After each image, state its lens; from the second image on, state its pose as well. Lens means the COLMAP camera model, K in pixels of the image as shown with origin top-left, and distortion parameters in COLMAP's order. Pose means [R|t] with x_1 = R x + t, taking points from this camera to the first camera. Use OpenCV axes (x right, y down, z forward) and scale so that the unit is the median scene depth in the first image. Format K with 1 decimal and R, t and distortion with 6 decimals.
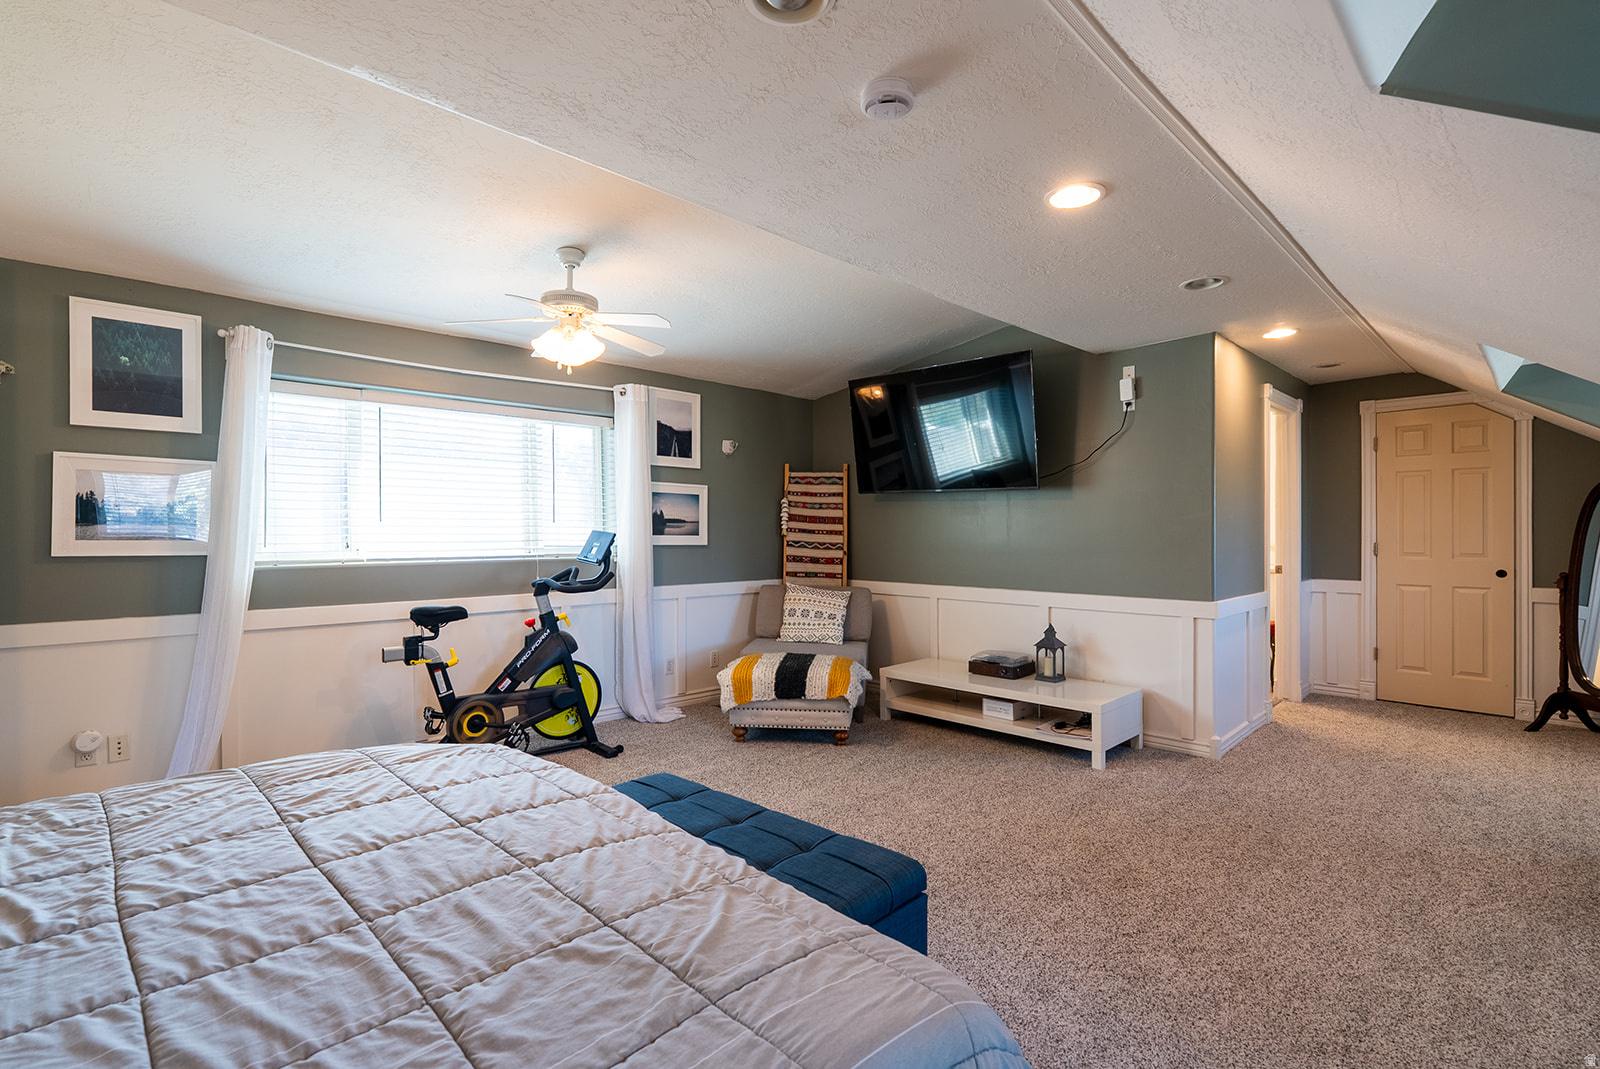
lens RADIAL K [[749.4, 0, 800.0], [0, 749.4, 534.5], [0, 0, 1]] dist [-0.001789, -0.000093]
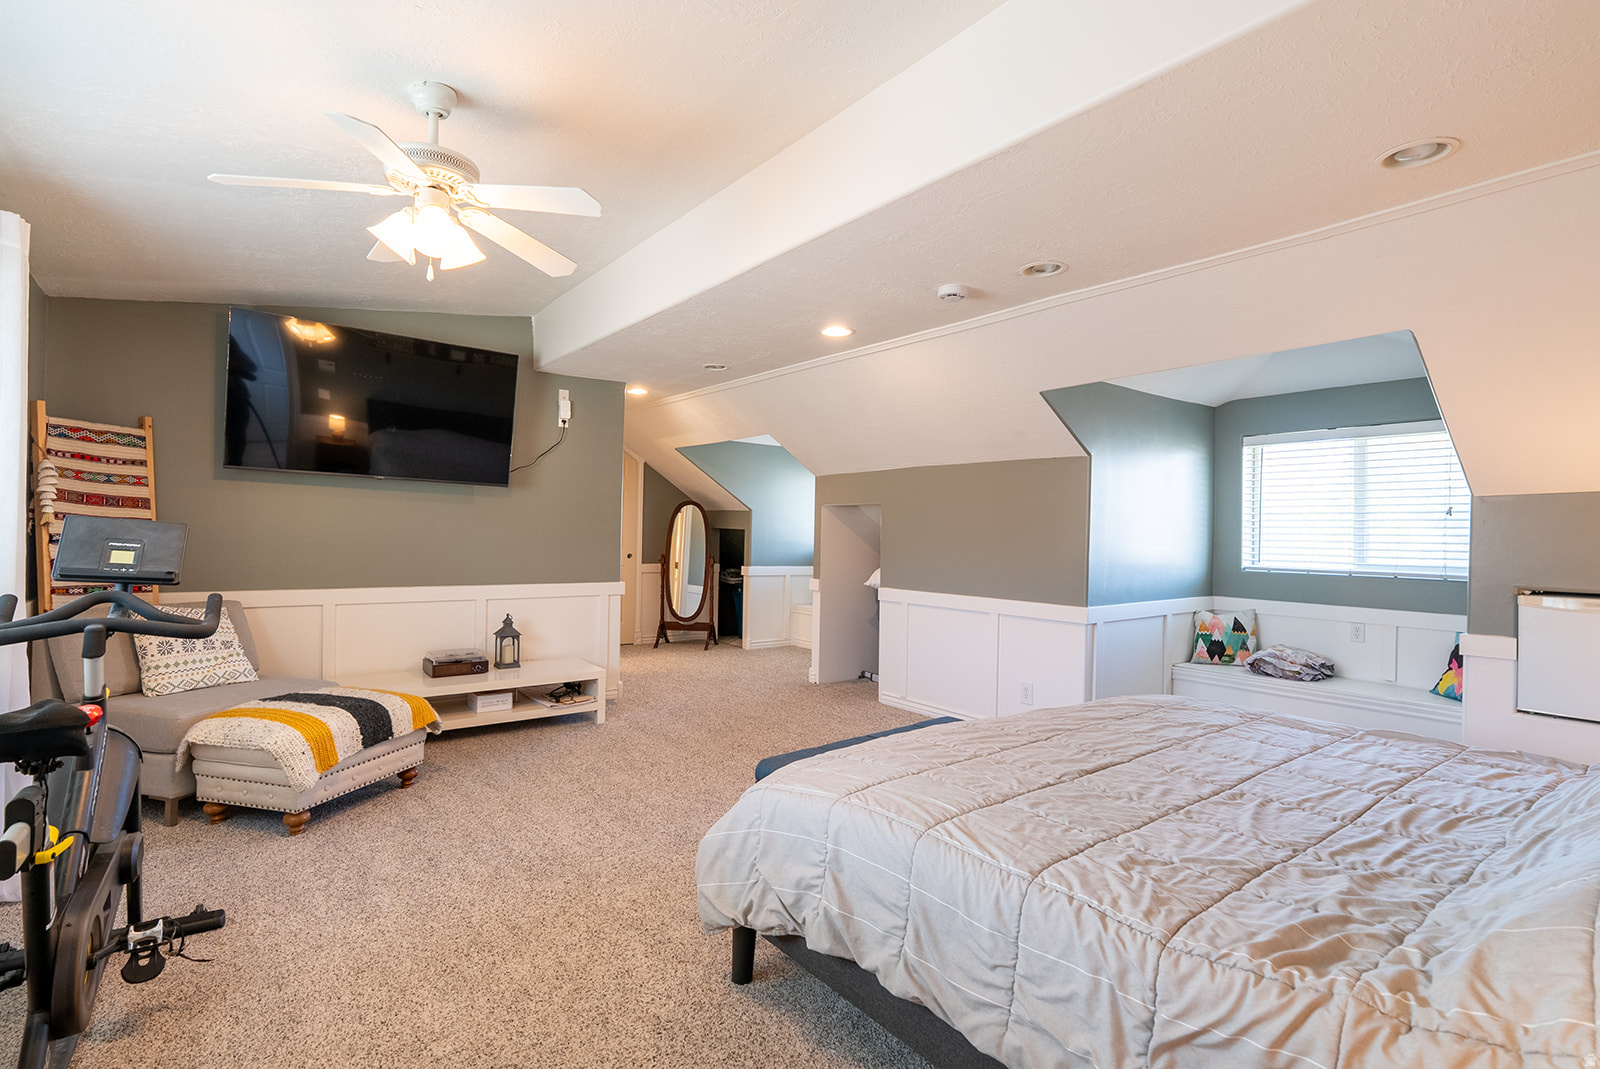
lens RADIAL K [[742.9, 0, 800.0], [0, 742.9, 534.5], [0, 0, 1]] dist [-0.002291, -0.000429]
pose [[0.134397, 0.002982, 0.990923, -0.698686], [-0.012076, 0.999926, -0.001371, 0.003465], [-0.990854, -0.011782, 0.134423, 0.476550]]
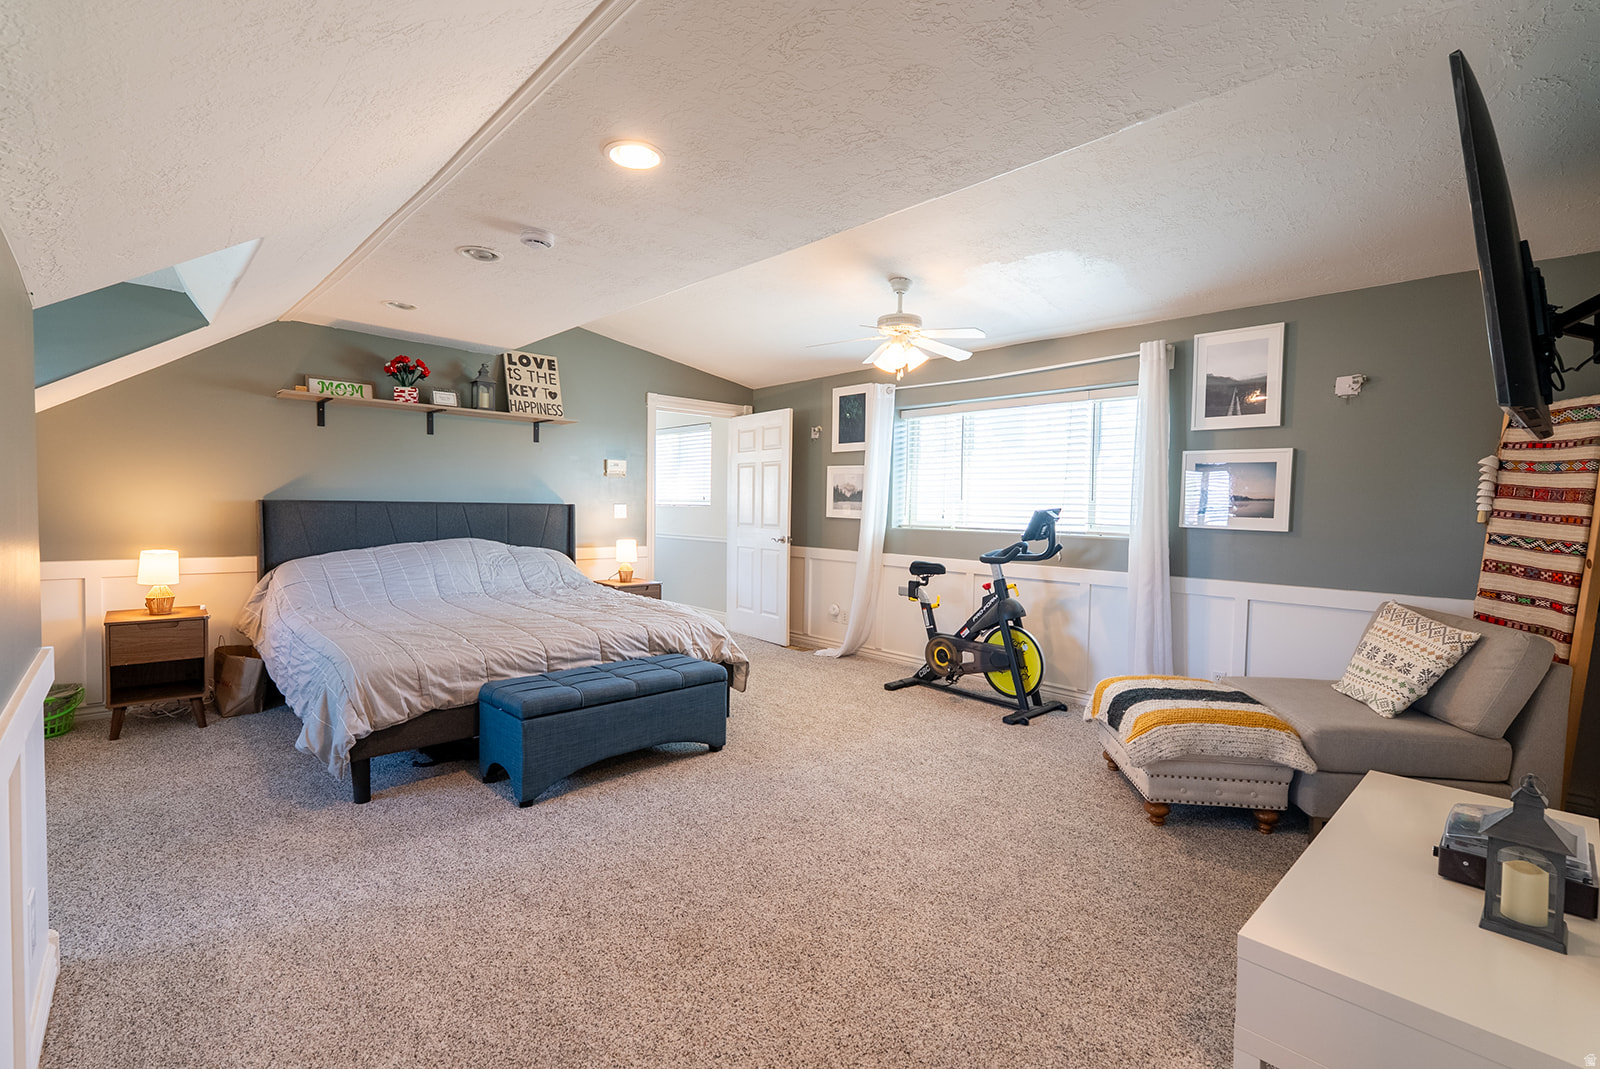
lens RADIAL K [[734.3, 0, 800.0], [0, 734.3, 534.5], [0, 0, 1]] dist [-0.000375, 0.000040]
pose [[-0.030758, 0.043769, -0.998568, 0.735762], [-0.017393, 0.998866, 0.044317, -0.007828], [0.999376, 0.018731, -0.029962, 0.695606]]
